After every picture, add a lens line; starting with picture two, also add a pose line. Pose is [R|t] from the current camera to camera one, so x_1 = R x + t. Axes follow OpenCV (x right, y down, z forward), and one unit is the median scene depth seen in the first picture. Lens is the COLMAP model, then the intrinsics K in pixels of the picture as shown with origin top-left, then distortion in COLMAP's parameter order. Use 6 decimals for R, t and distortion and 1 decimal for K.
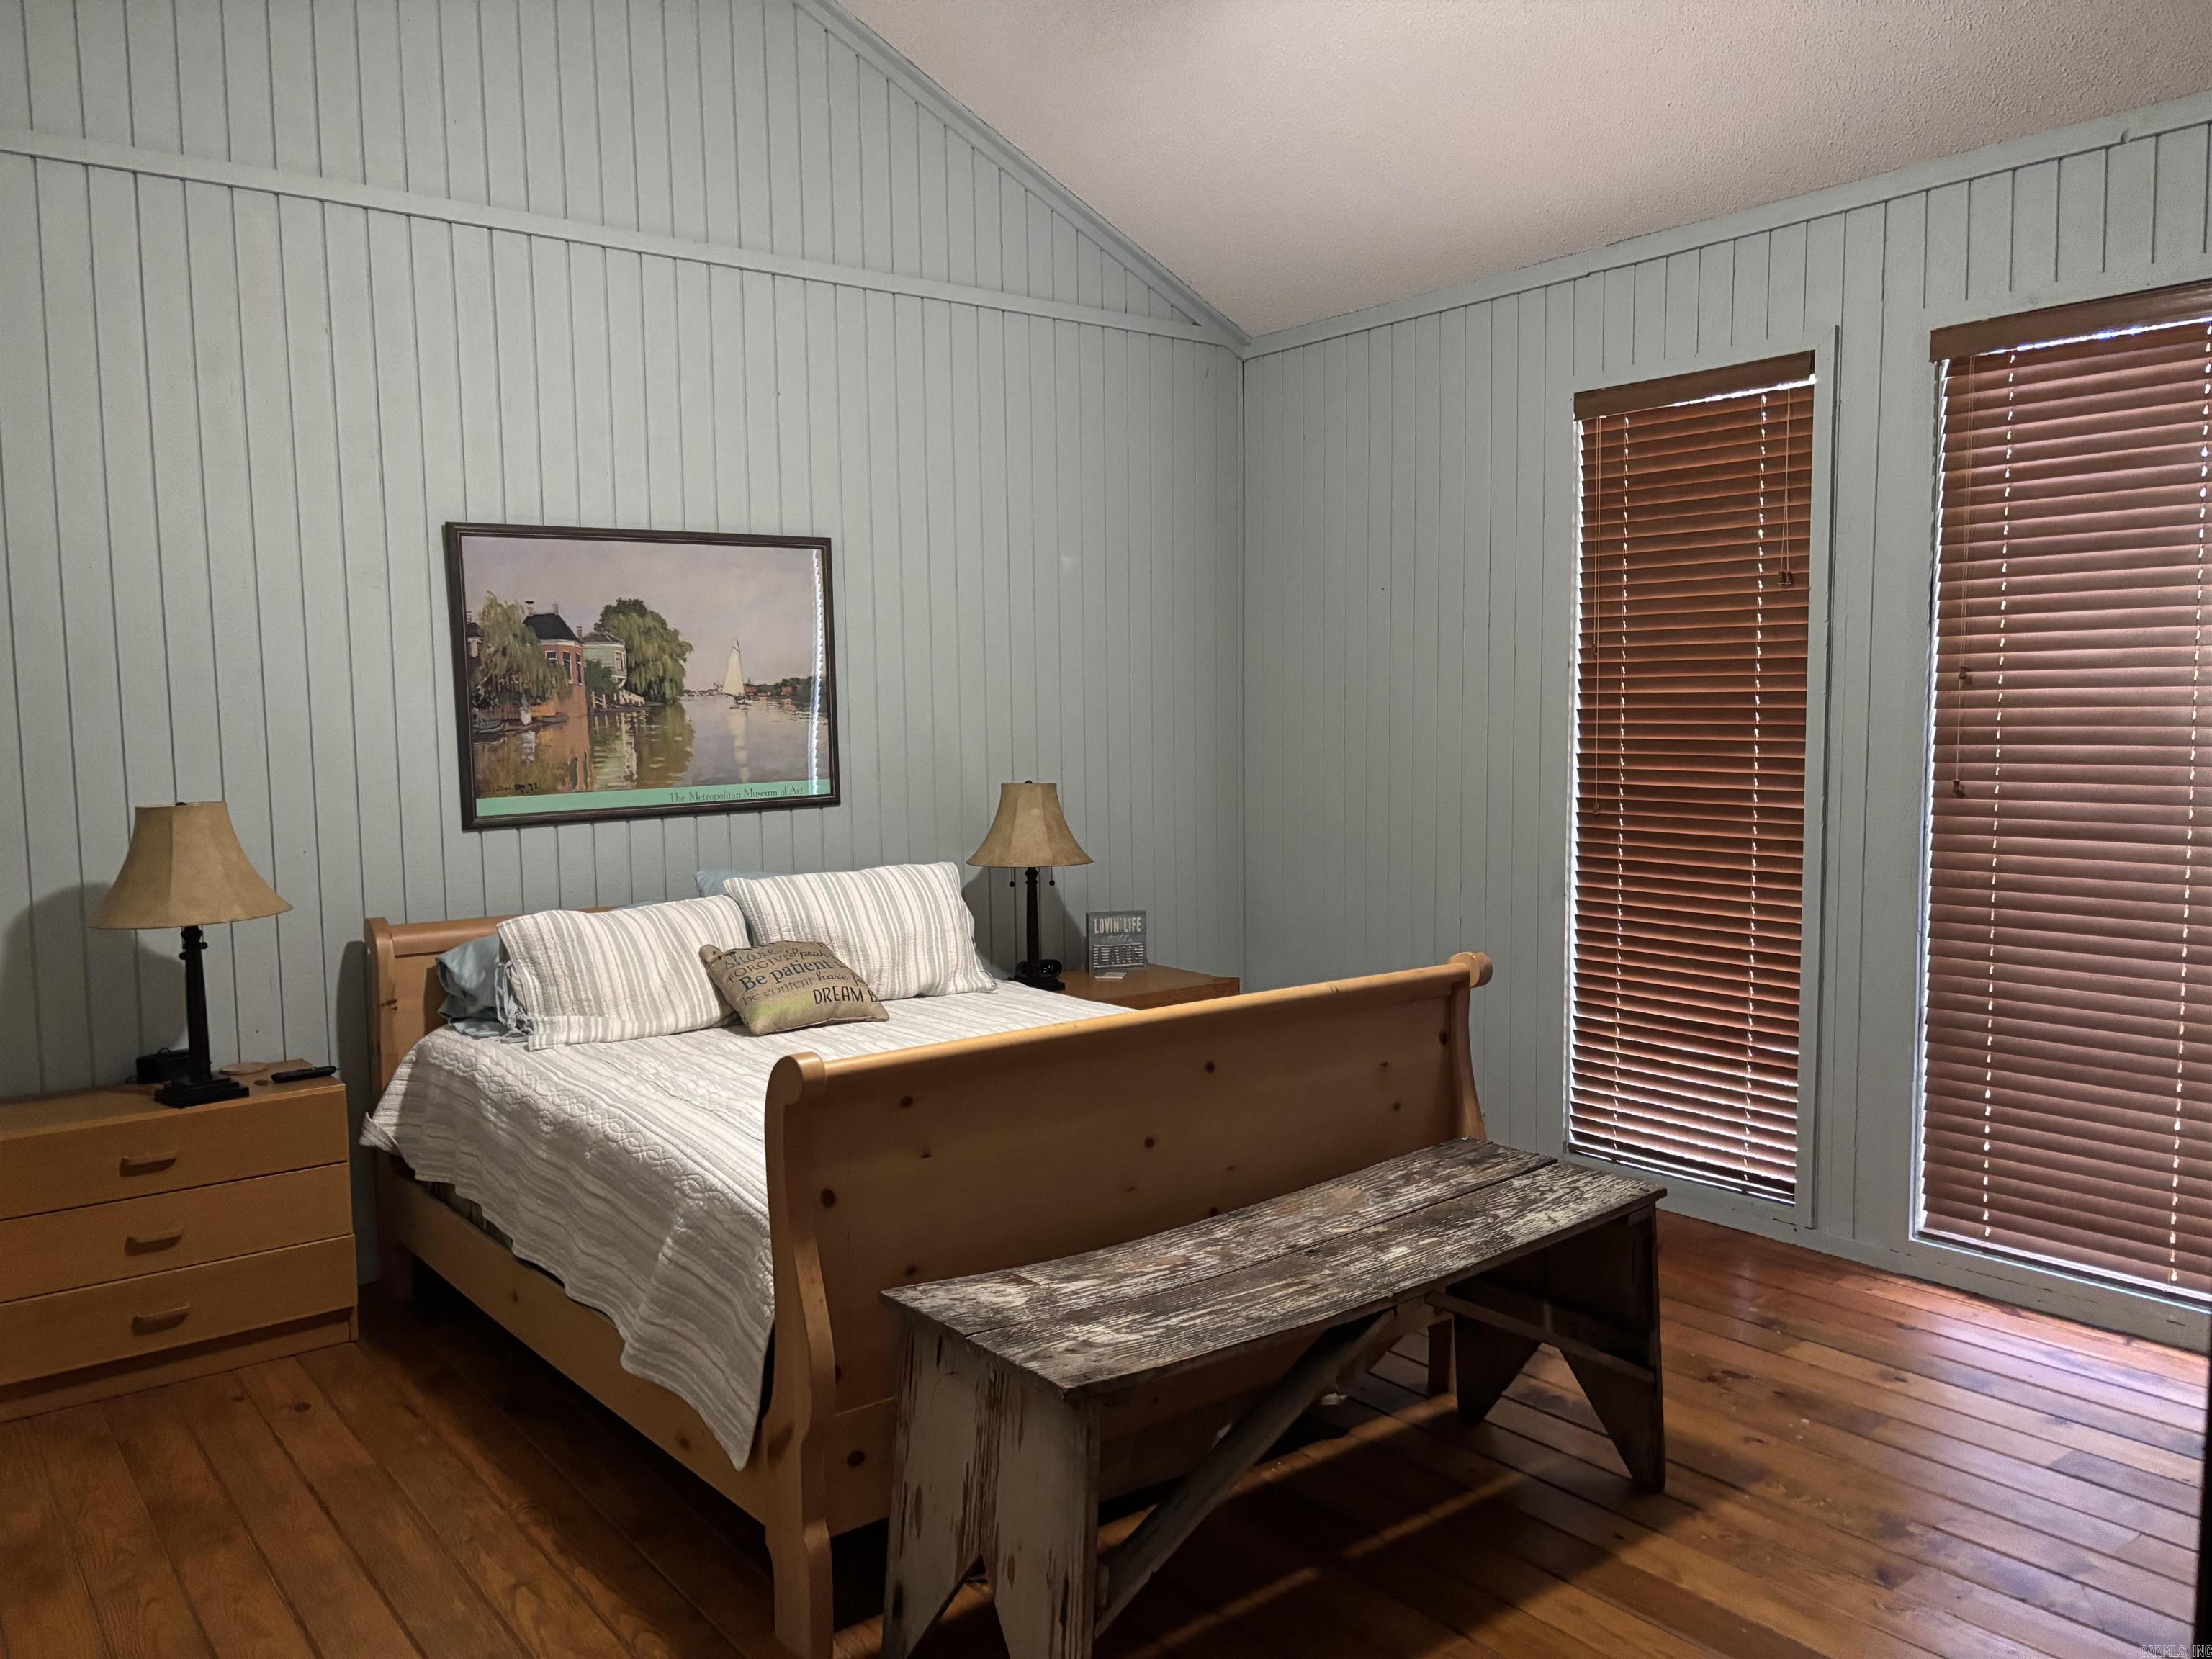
lens RADIAL K [[1690.2, 0, 1113.2], [0, 1690.2, 853.0], [0, 0, 1]] dist [0.080688, -0.098755]
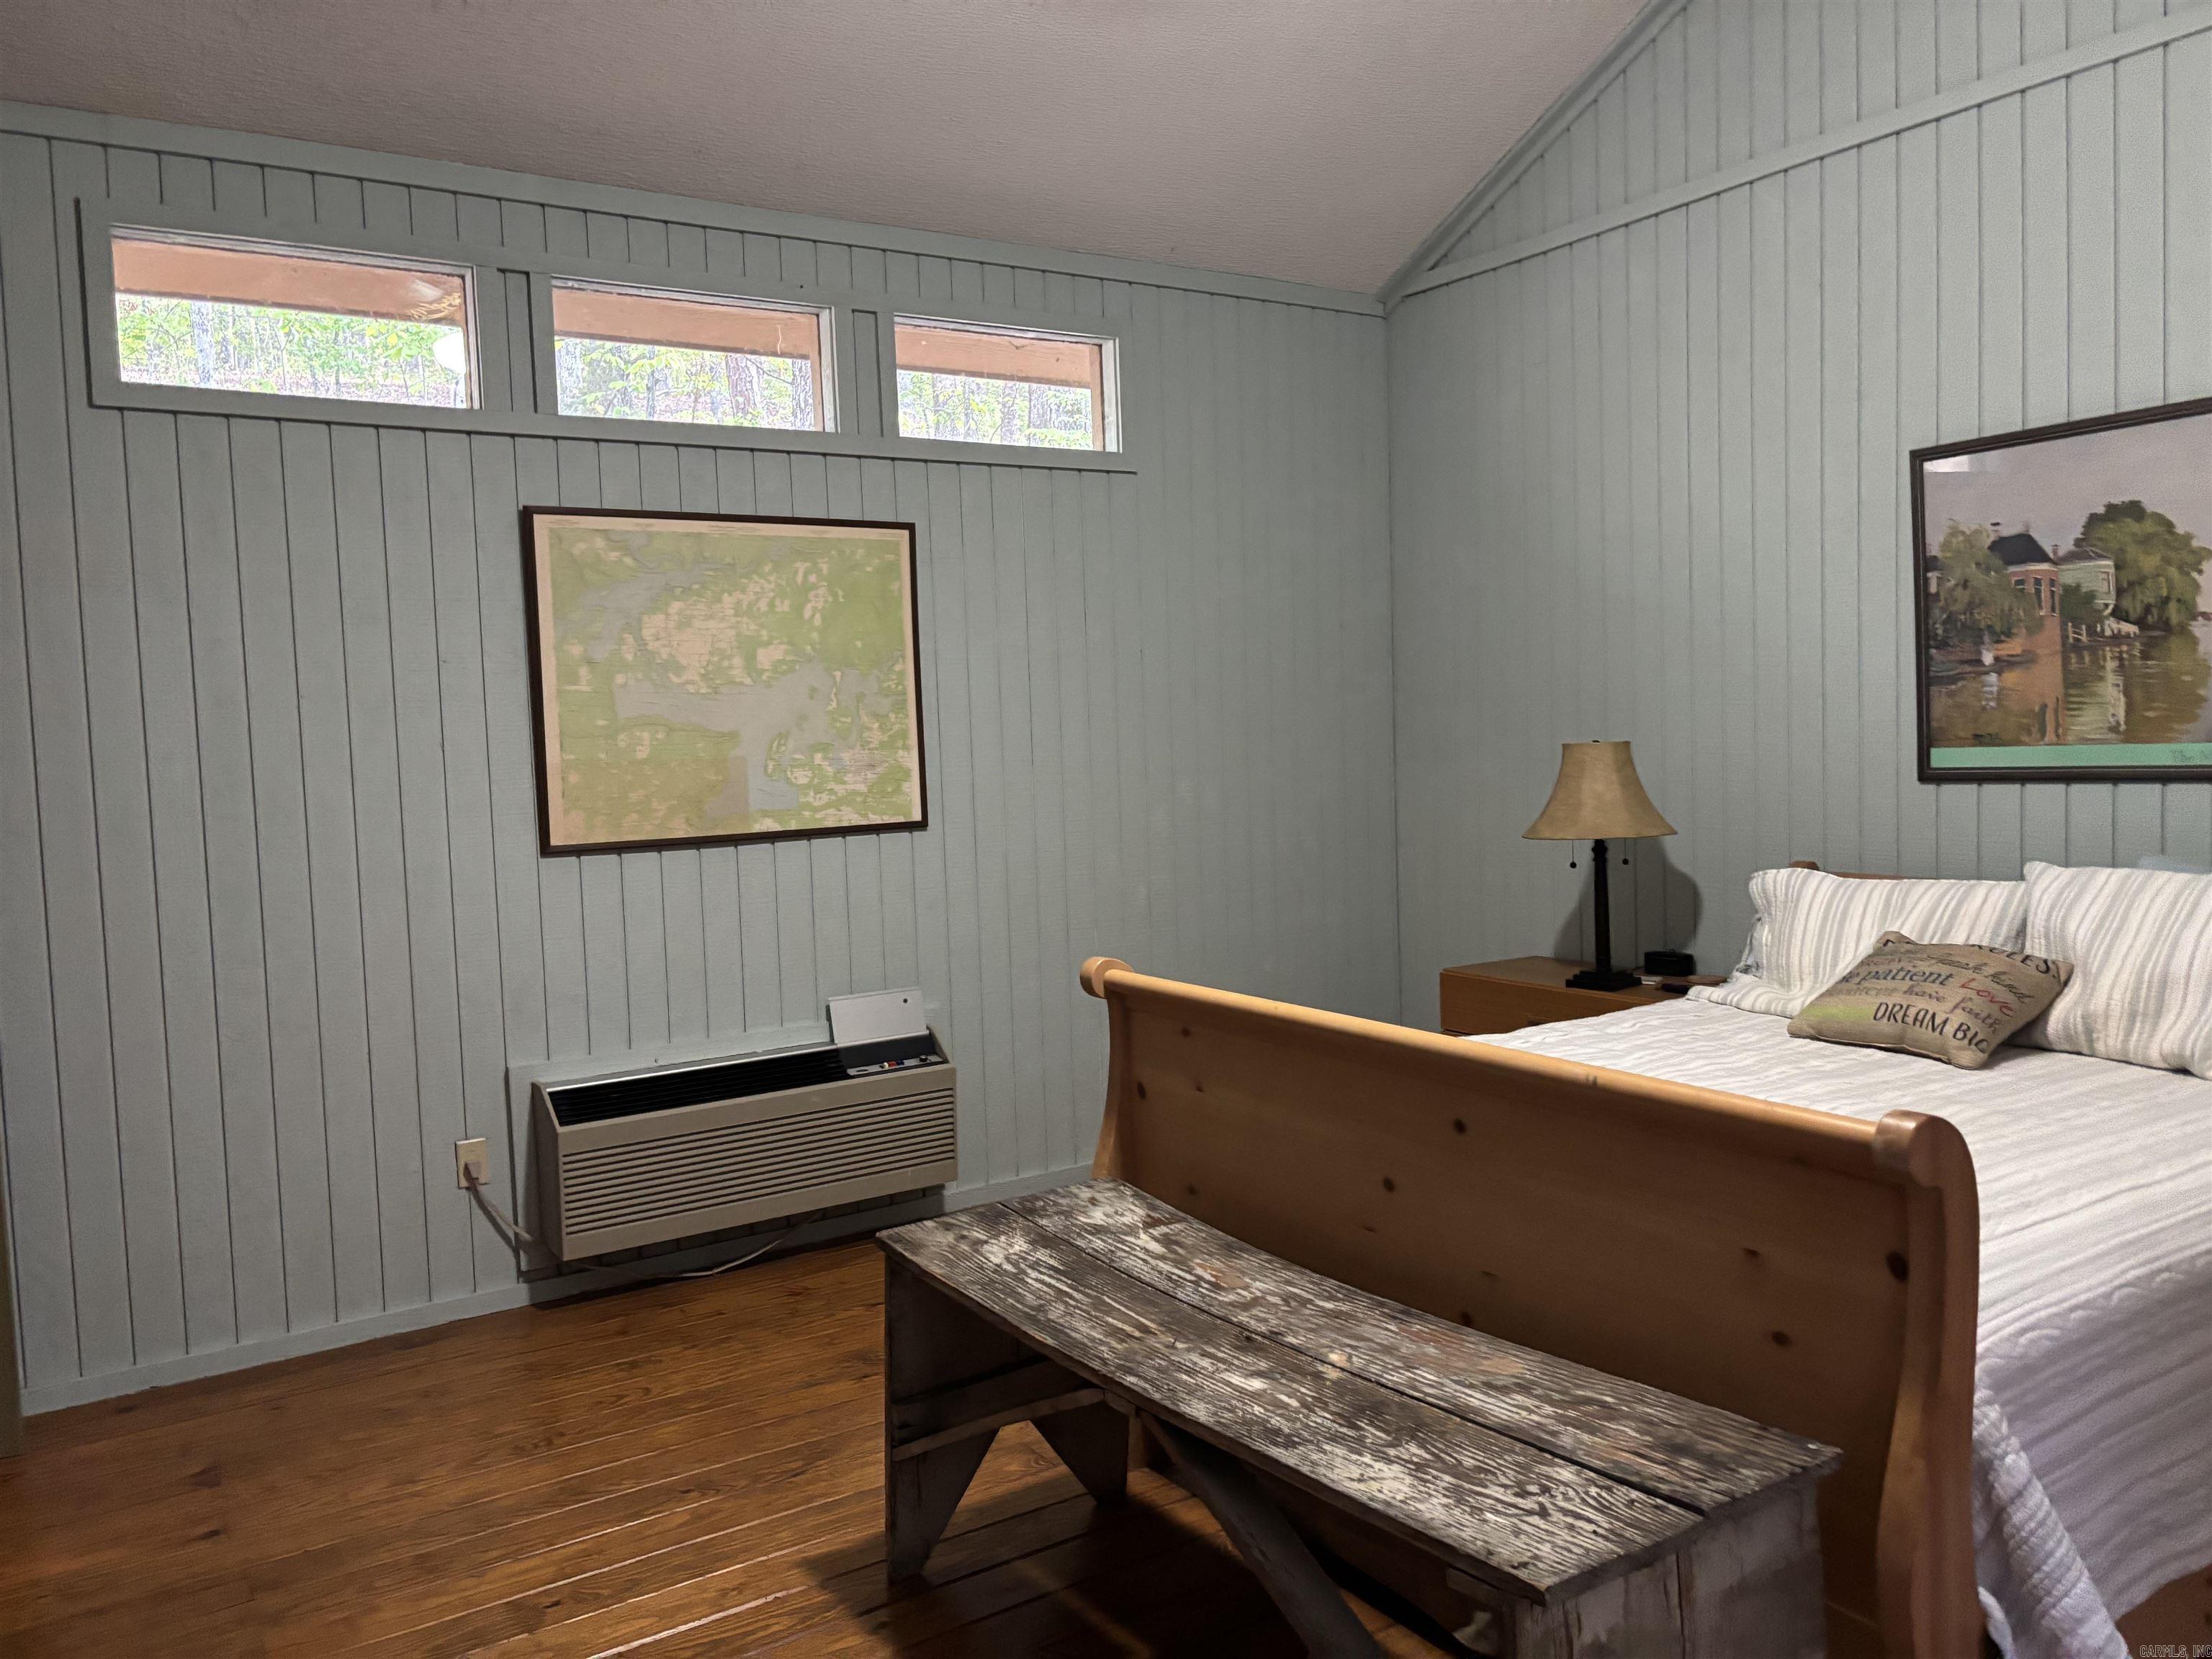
lens RADIAL K [[1654.5, 0, 1056.7], [0, 1654.5, 822.9], [0, 0, 1]] dist [0.033602, -0.031514]
pose [[-0.103646, 0.079029, -0.991470, 0.566708], [-0.052829, 0.994994, 0.084832, -0.043122], [0.993210, 0.061171, -0.098952, 0.627567]]
